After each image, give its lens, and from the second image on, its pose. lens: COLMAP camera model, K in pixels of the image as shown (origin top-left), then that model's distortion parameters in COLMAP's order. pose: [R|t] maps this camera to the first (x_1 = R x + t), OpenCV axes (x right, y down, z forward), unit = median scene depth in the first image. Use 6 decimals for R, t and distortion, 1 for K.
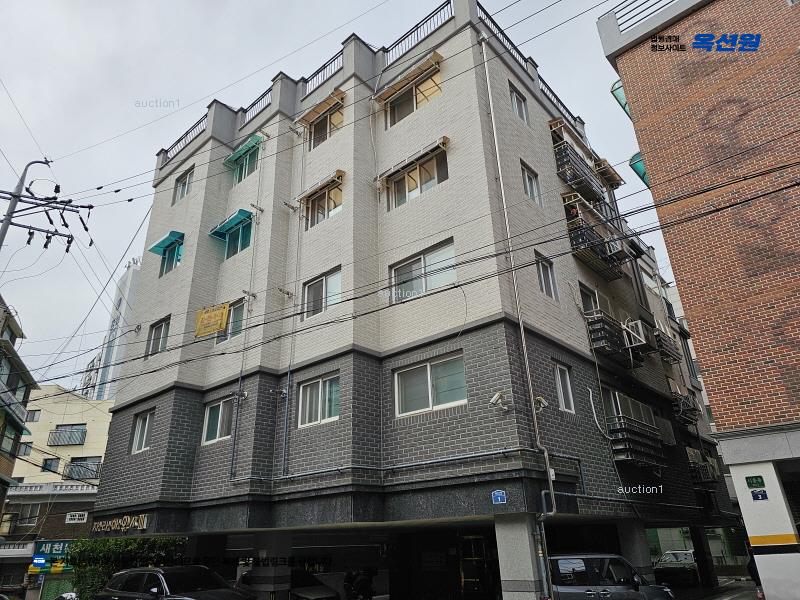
lens RADIAL K [[536.2, 0, 397.1], [0, 536.2, 300.8], [0, 0, 1]] dist [0.073627, -0.071728]
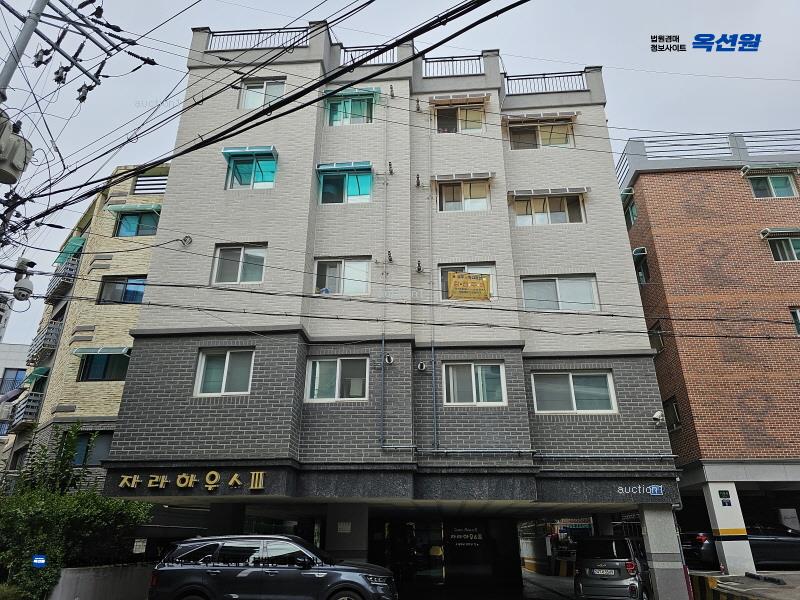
lens RADIAL K [[536.2, 0, 397.1], [0, 536.2, 300.8], [0, 0, 1]] dist [0.073627, -0.071728]
pose [[0.790278, 0.275512, 0.547315, -0.921265], [-0.276086, 0.957512, -0.083354, 0.167281], [-0.547025, -0.085234, 0.832766, 0.234277]]
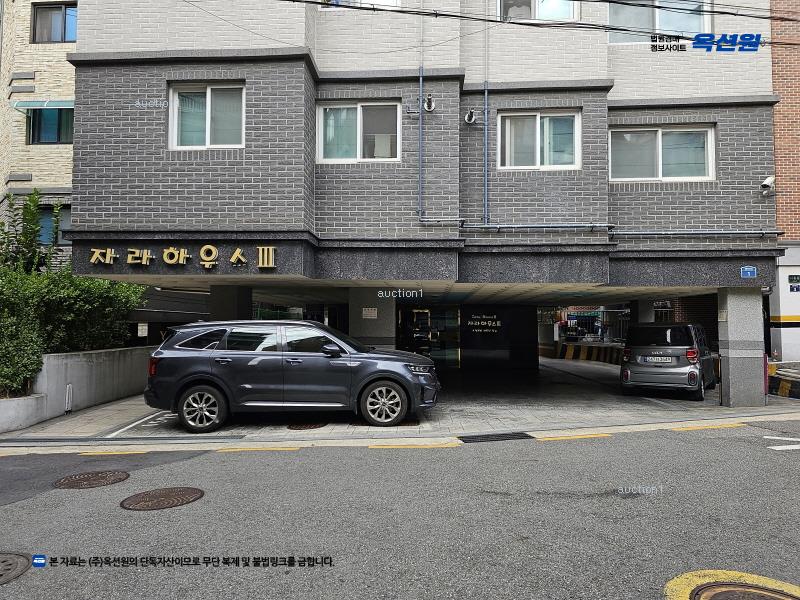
lens RADIAL K [[533.8, 0, 389.0], [0, 533.8, 300.6], [0, 0, 1]] dist [0.074703, -0.070430]
pose [[0.785828, 0.063829, 0.615142, -0.828794], [-0.281812, 0.922348, 0.264303, 0.266835], [-0.550505, -0.381052, 0.742795, 0.461369]]
